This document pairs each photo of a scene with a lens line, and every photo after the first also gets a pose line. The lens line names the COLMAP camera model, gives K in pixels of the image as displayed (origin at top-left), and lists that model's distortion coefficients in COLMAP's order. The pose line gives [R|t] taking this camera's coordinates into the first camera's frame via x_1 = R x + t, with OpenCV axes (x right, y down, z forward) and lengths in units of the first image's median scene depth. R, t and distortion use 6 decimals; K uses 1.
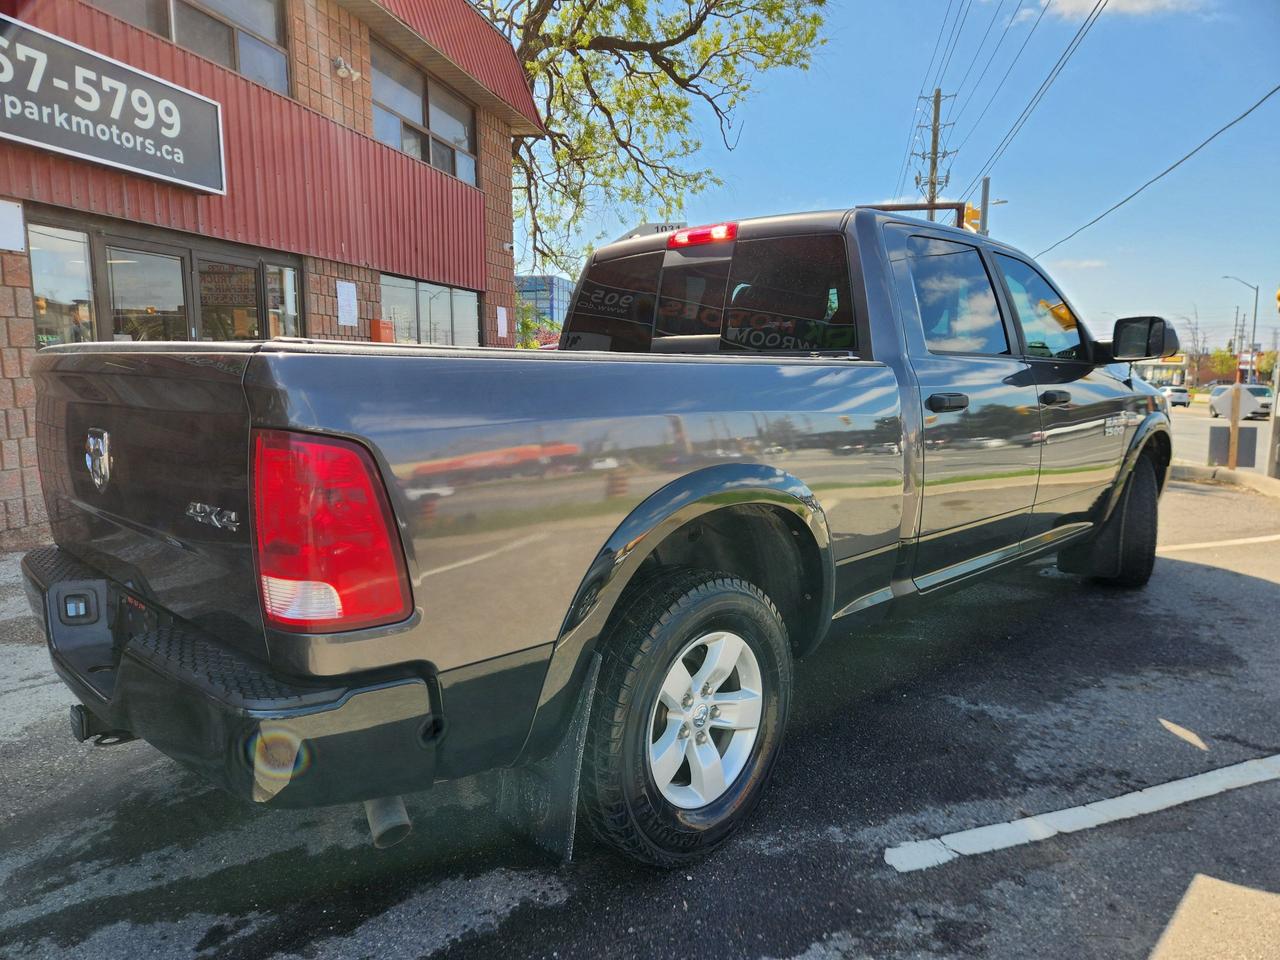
lens RADIAL K [[850.0, 0, 643.2], [0, 850.0, 475.9], [0, 0, 1]] dist [0.051093, -0.037531]
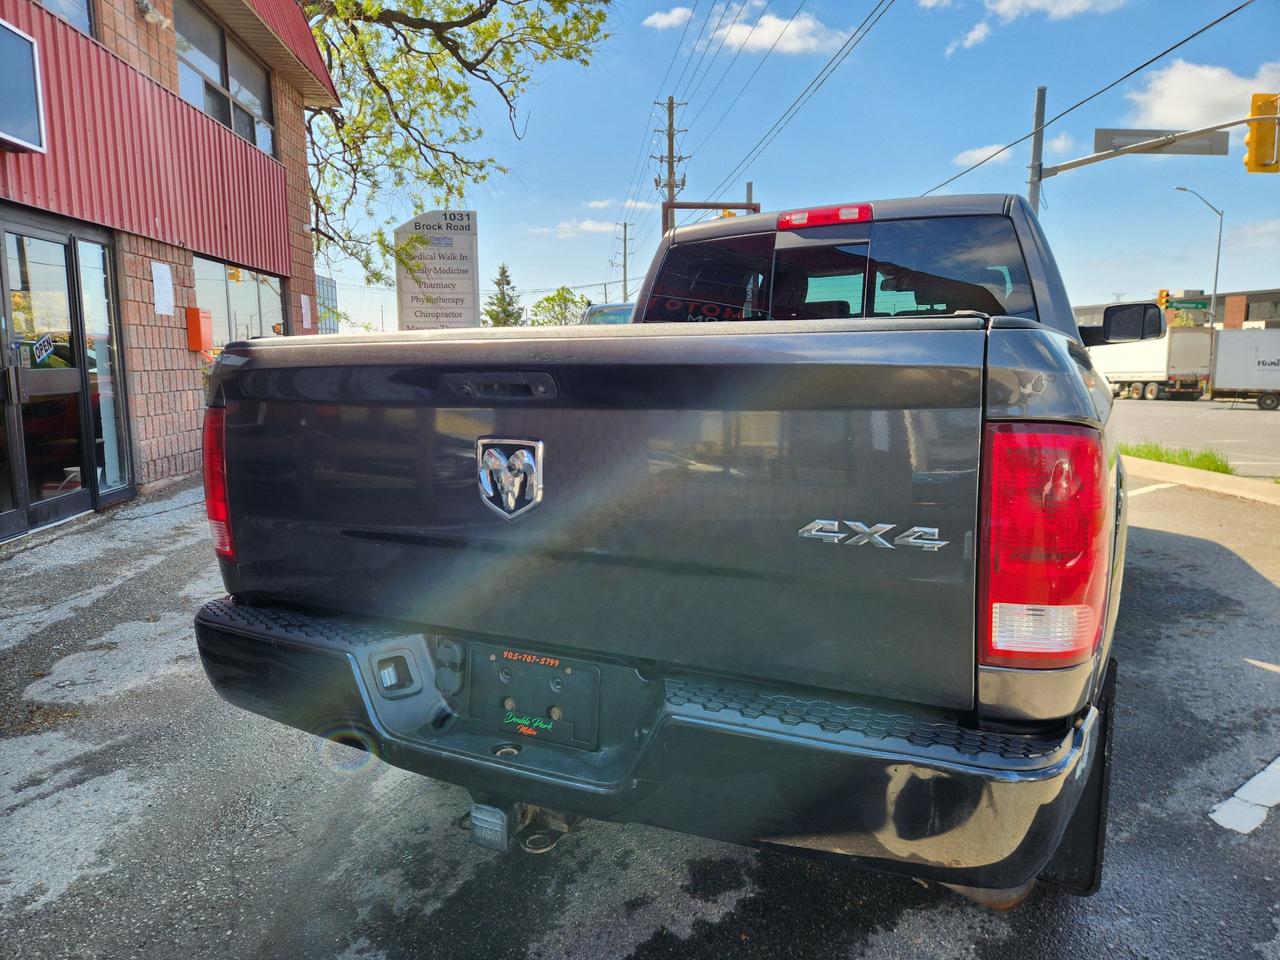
lens RADIAL K [[850.0, 0, 639.2], [0, 850.0, 462.4], [0, 0, 1]] dist [0.051093, -0.037531]
pose [[0.954242, -0.051179, 0.294624, -0.251862], [0.053246, 0.998581, 0.001010, -0.009366], [-0.294258, 0.014724, 0.955613, 0.080984]]
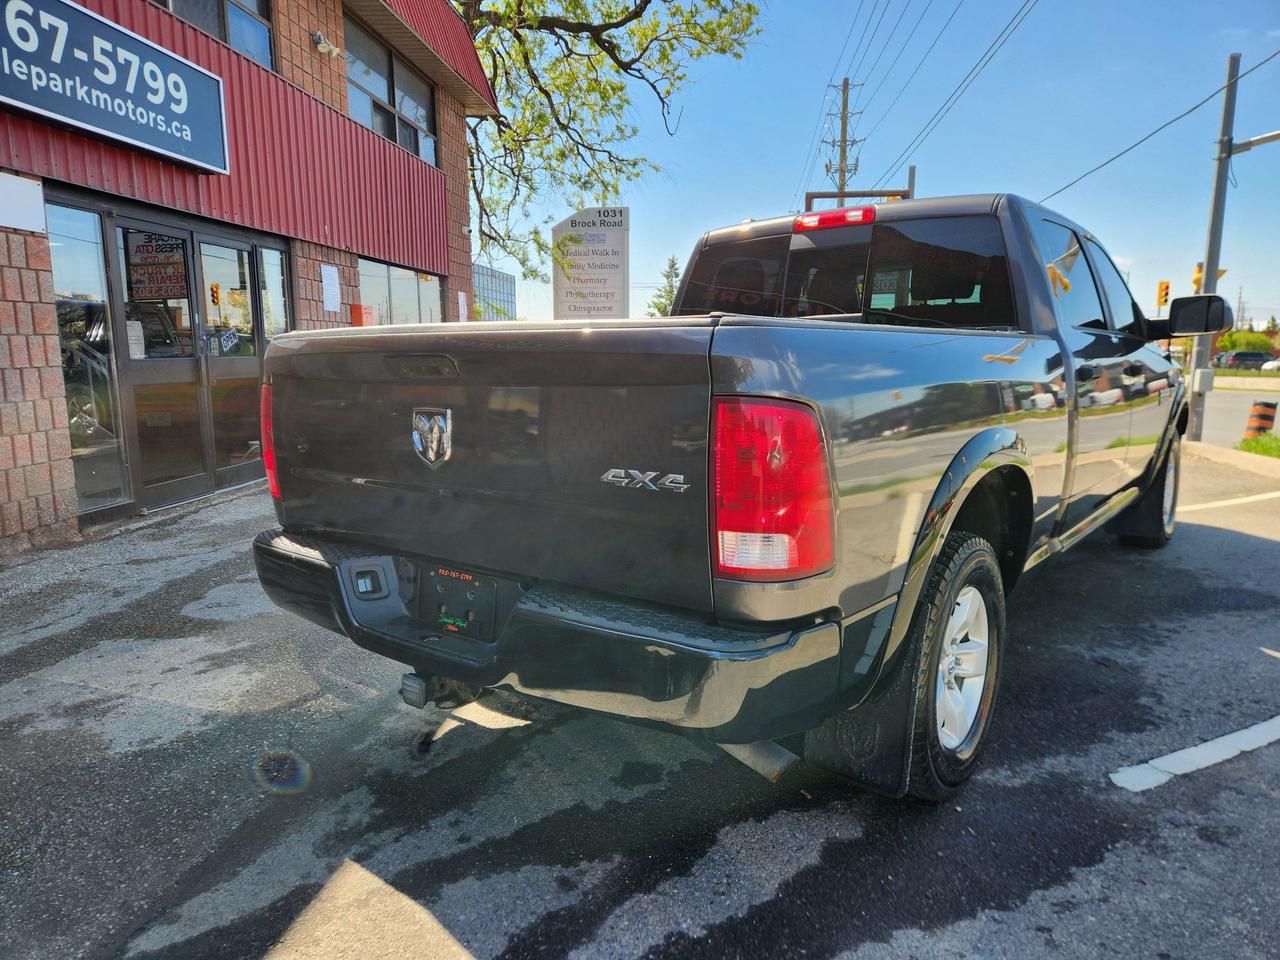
lens RADIAL K [[850.0, 0, 640.7], [0, 850.0, 481.4], [0, 0, 1]] dist [0.051093, -0.037531]
pose [[0.994204, -0.025922, 0.104337, -0.165966], [0.023593, 0.999445, 0.023502, 0.005588], [-0.104889, -0.020904, 0.994264, -0.015178]]
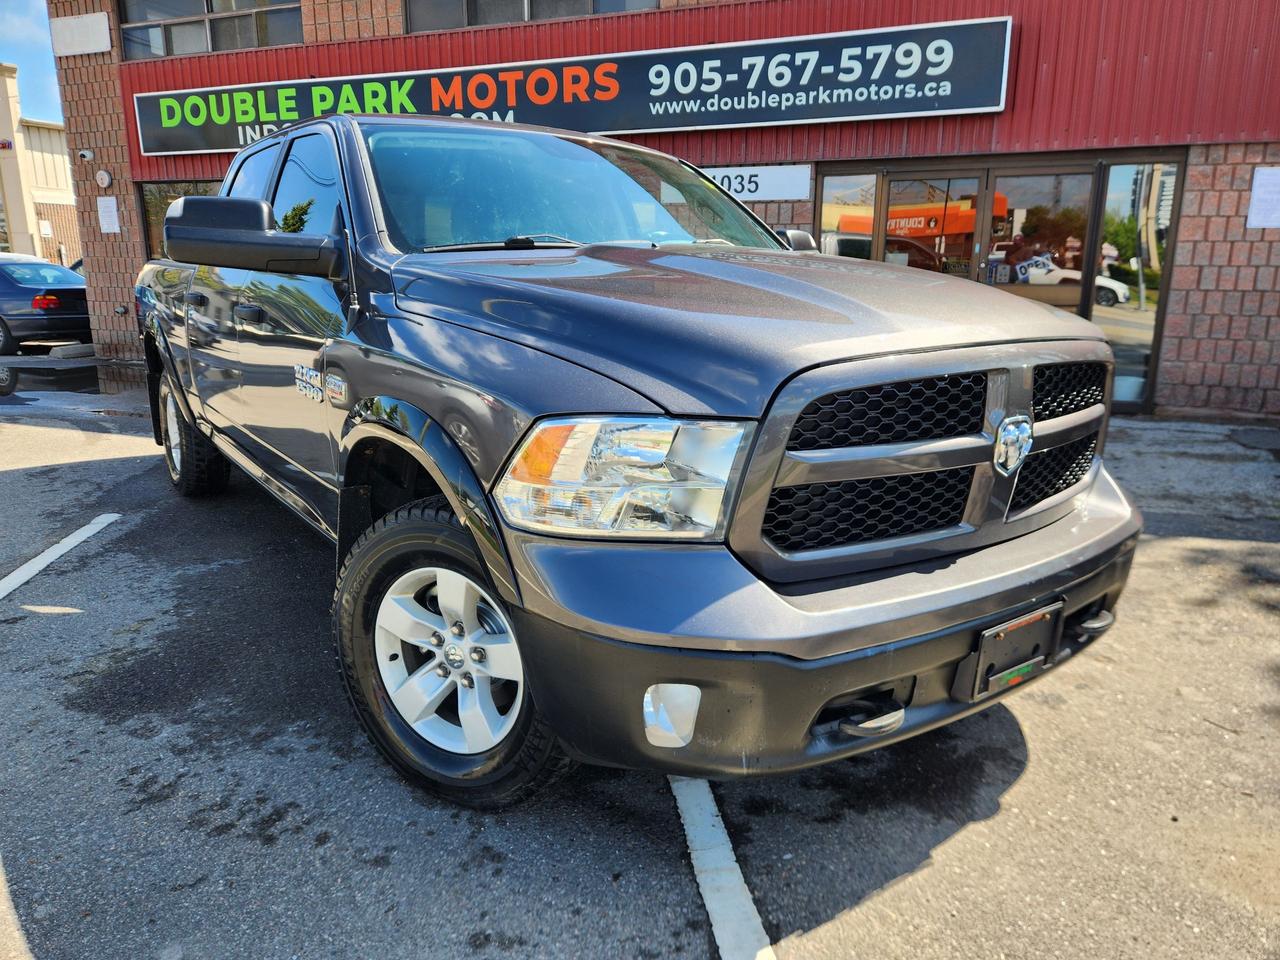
lens RADIAL K [[850.0, 0, 699.6], [0, 850.0, 485.5], [0, 0, 1]] dist [0.051093, -0.037531]
pose [[-0.116183, 0.245038, -0.962527, 0.802018], [-0.141774, 0.955075, 0.260254, -0.137191], [0.983057, 0.166699, -0.076223, 0.963975]]
